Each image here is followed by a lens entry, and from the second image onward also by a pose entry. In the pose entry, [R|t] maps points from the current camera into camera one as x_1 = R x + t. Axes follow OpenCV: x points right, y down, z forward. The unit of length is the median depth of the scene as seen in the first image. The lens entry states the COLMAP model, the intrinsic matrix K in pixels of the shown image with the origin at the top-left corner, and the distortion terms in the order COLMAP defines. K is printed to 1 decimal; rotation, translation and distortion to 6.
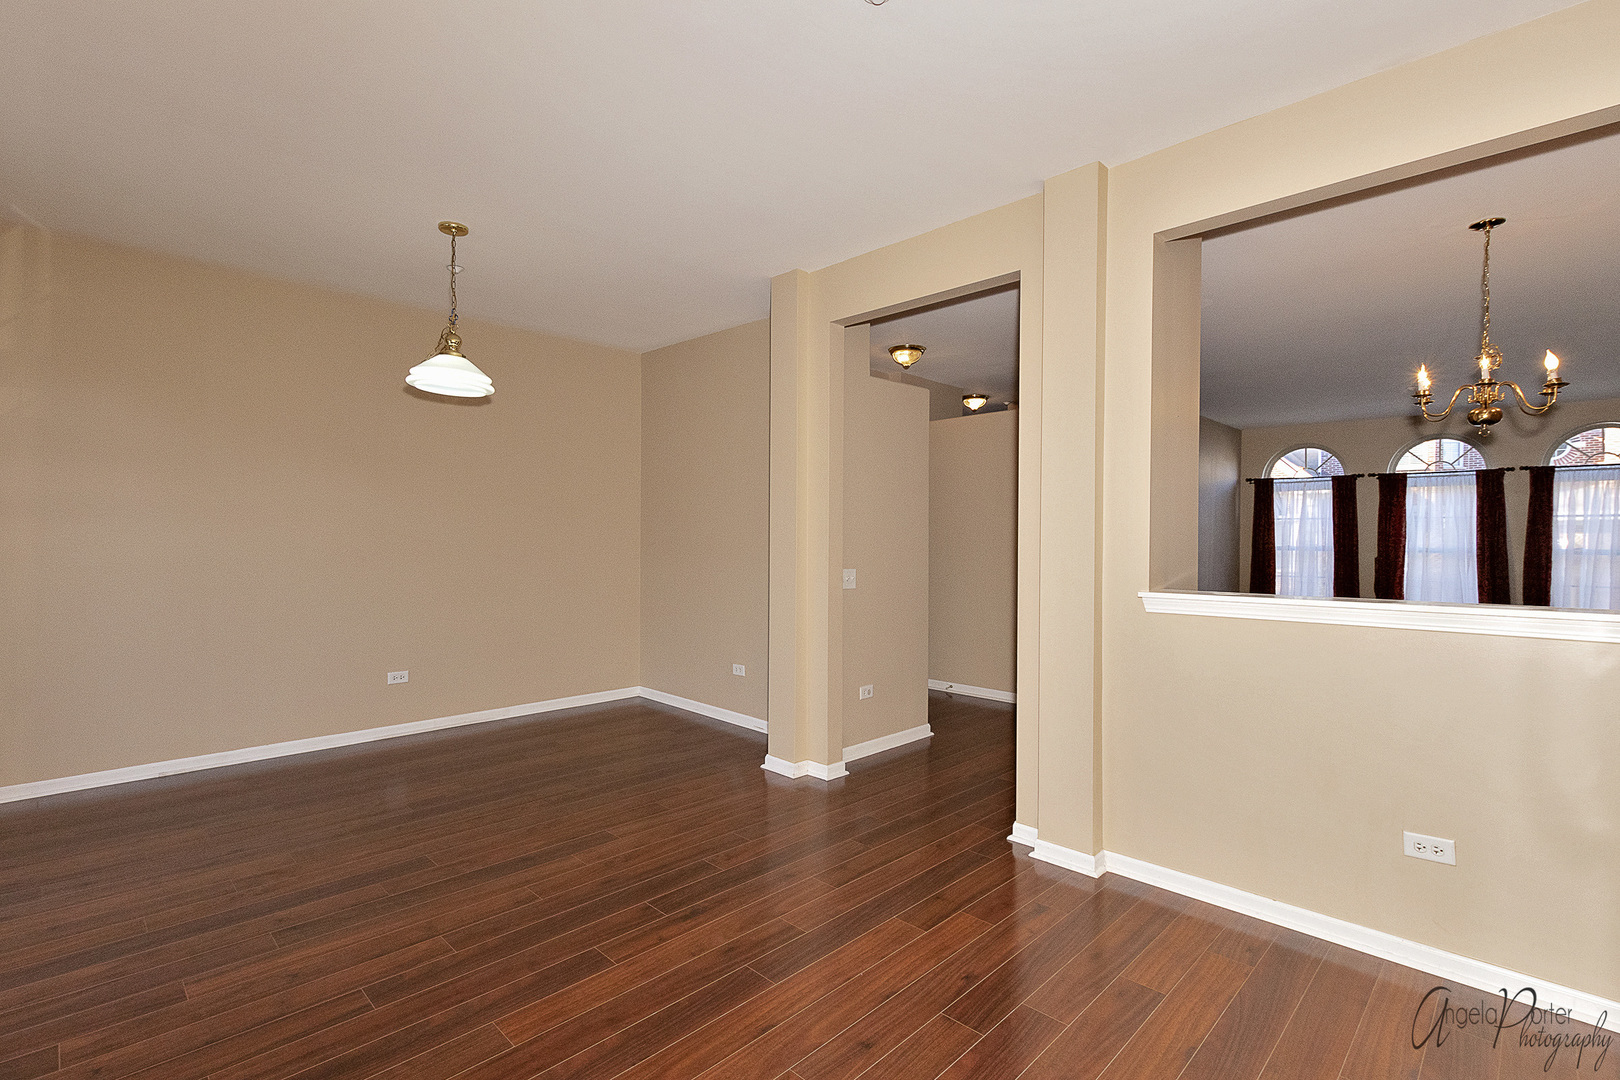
lens RADIAL K [[744.6, 0, 825.6], [0, 744.6, 539.4], [0, 0, 1]] dist [0.002881, -0.000294]
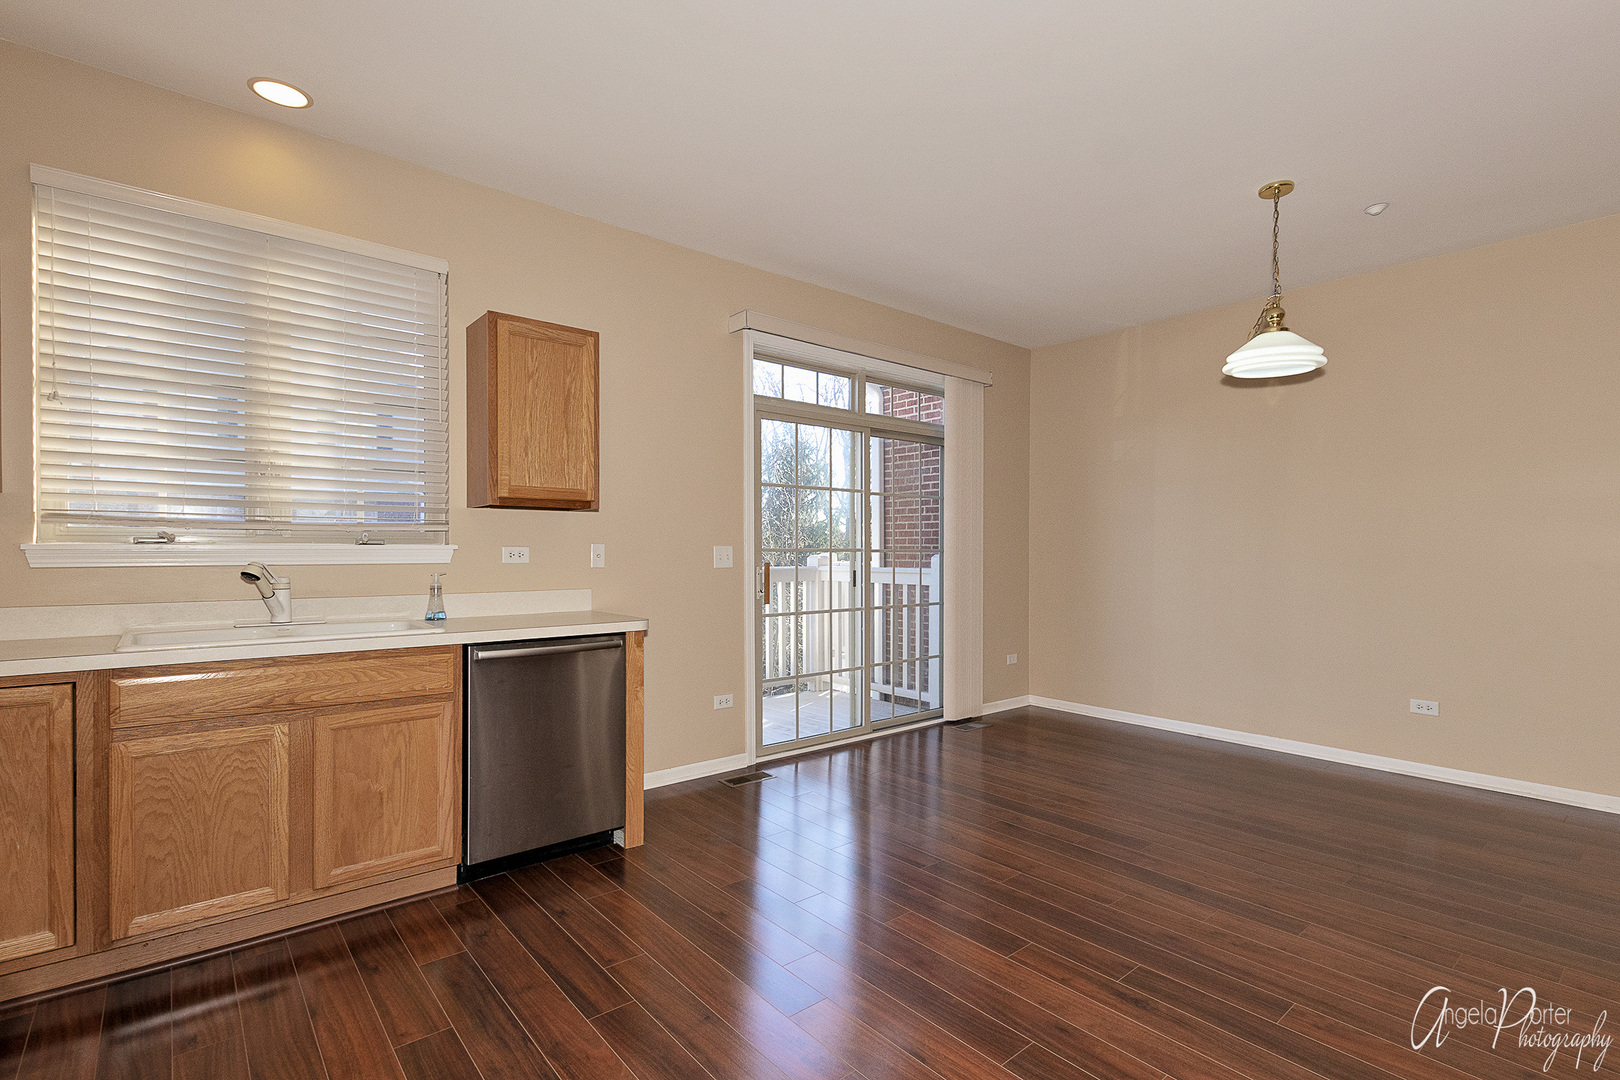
lens RADIAL K [[763.9, 0, 793.1], [0, 763.9, 552.6], [0, 0, 1]] dist [0.002739, 0.000521]
pose [[-0.115359, -0.001169, -0.993323, 0.539882], [-0.007630, 0.999971, -0.000290, 0.026164], [0.993295, 0.007546, -0.115365, 0.592282]]
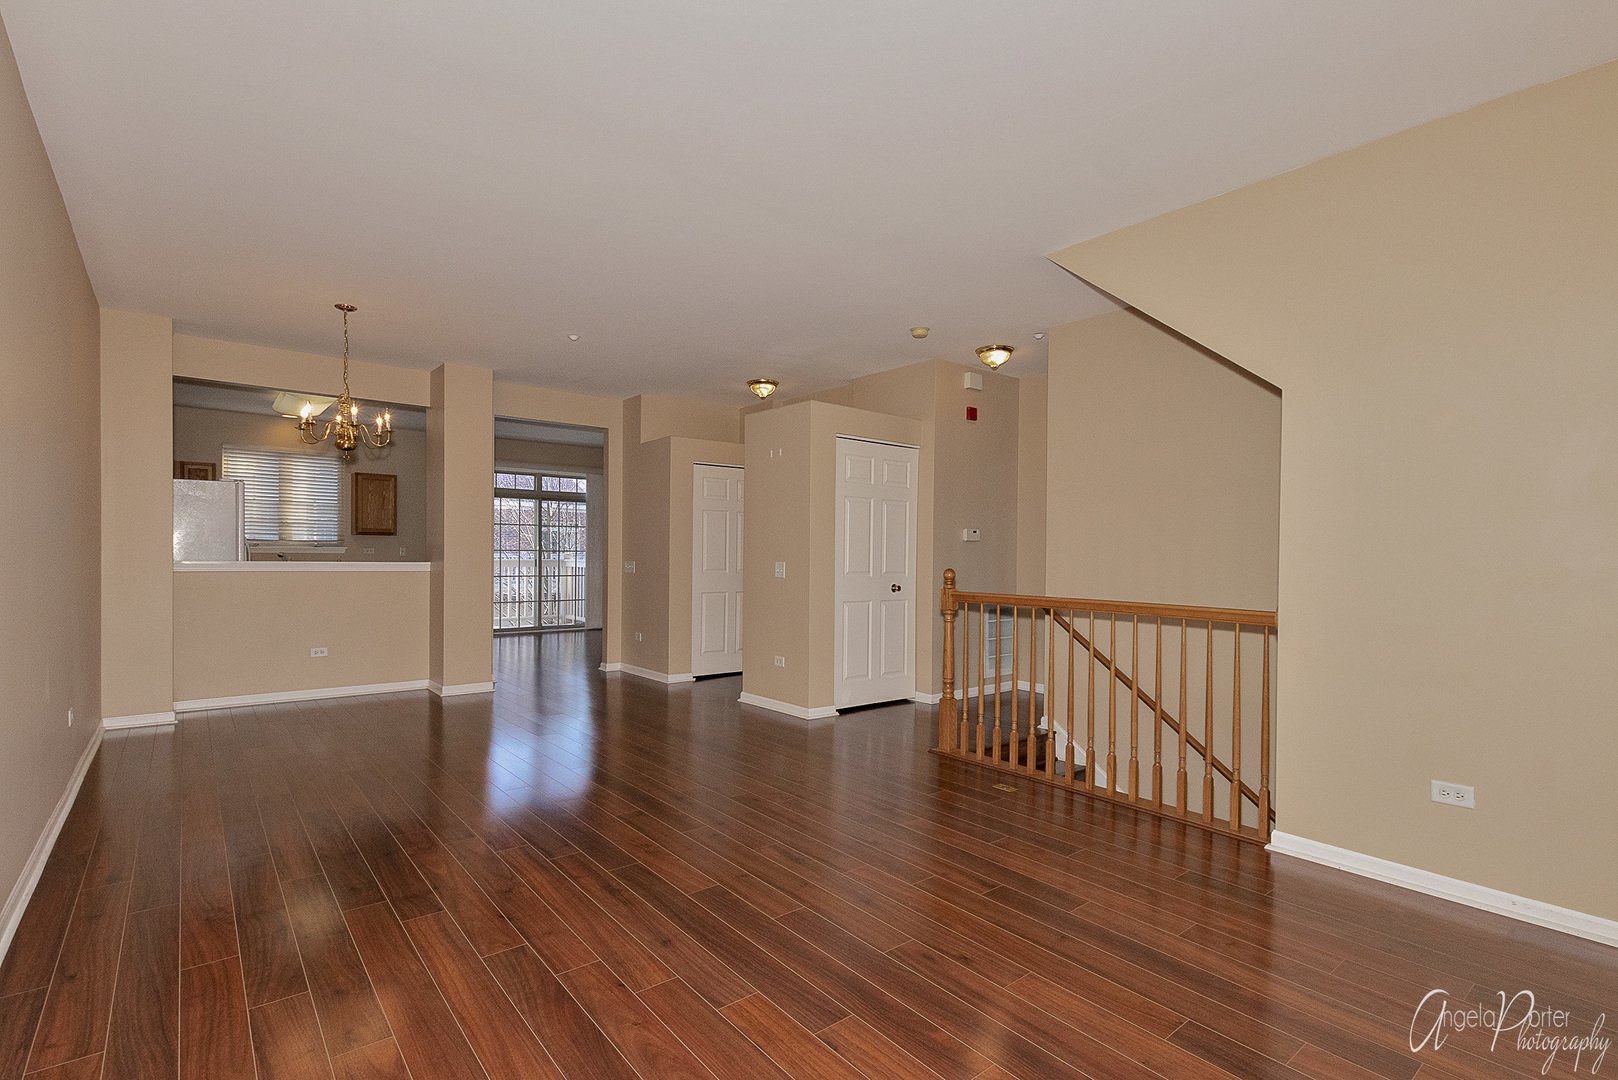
lens RADIAL K [[765.5, 0, 807.2], [0, 765.5, 566.7], [0, 0, 1]] dist [-0.019741, -0.000070]
pose [[-0.123784, 0.006976, -0.992285, 2.361684], [-0.012096, 0.999890, 0.008539, 0.048041], [0.992235, 0.013059, -0.123686, 2.224425]]
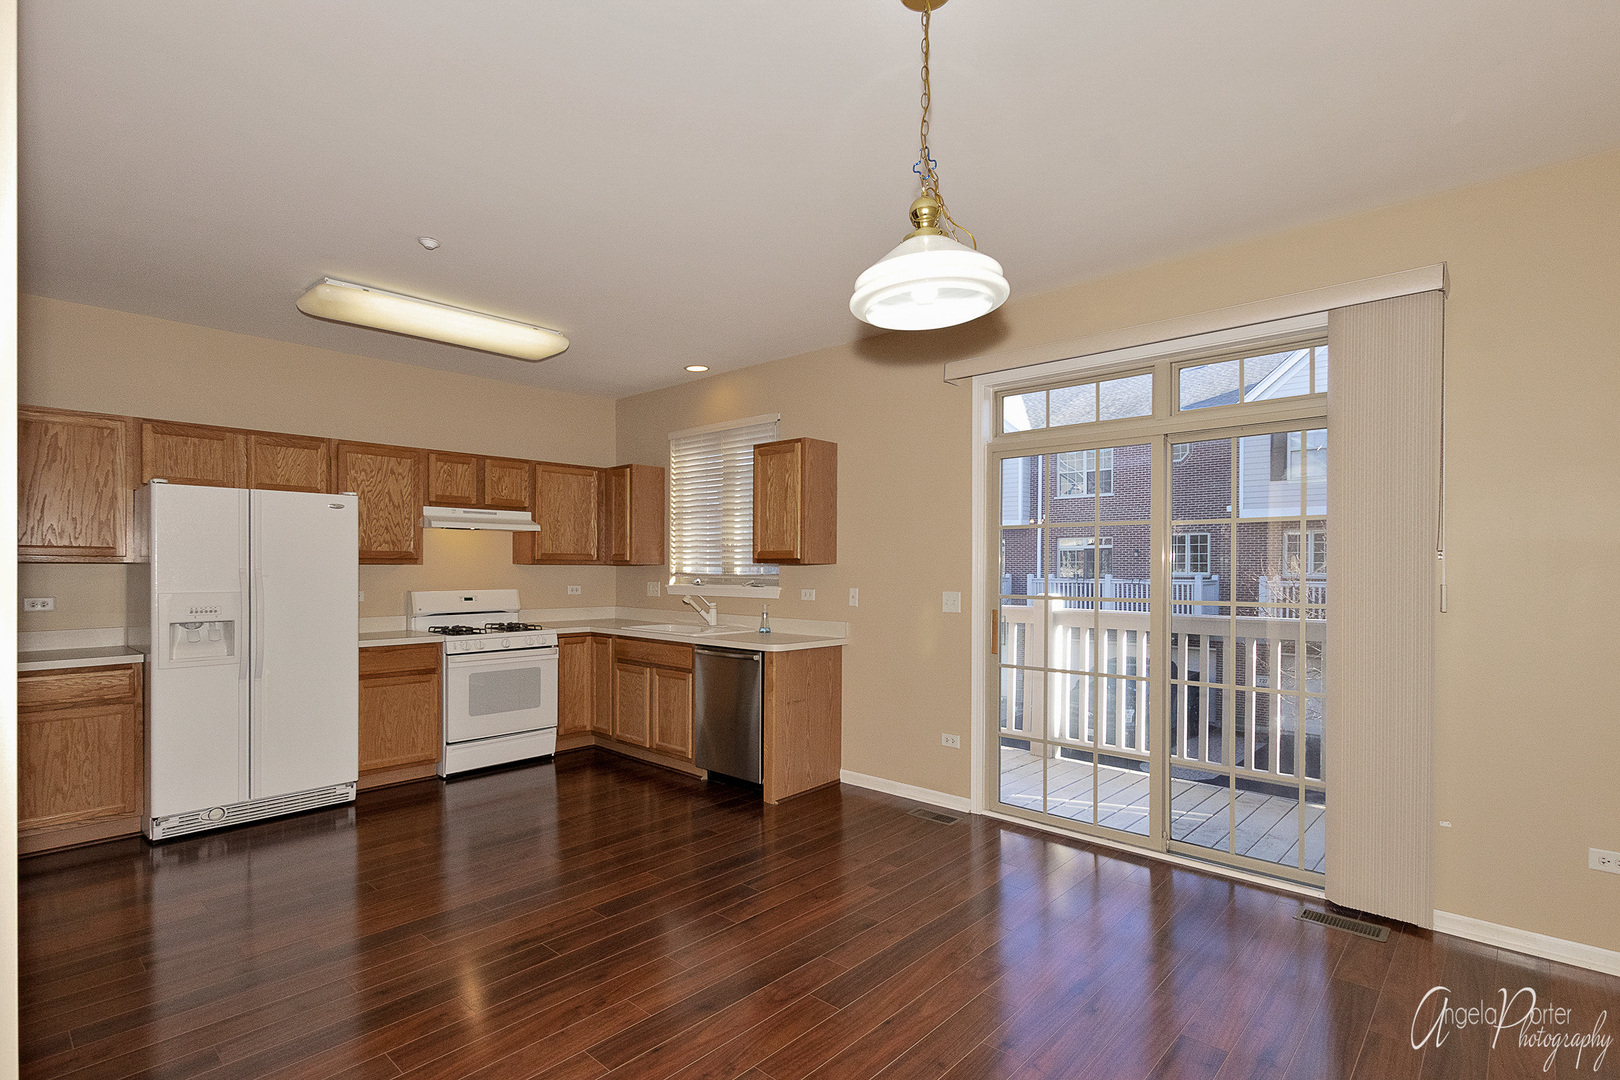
lens RADIAL K [[780.7, 0, 812.8], [0, 780.7, 567.6], [0, 0, 1]] dist [0.003891, -0.000176]
pose [[-0.999887, -0.006312, -0.013613, -0.467555], [-0.006364, 0.999972, 0.003849, -0.030557], [0.013588, 0.003935, -0.999900, 1.703519]]
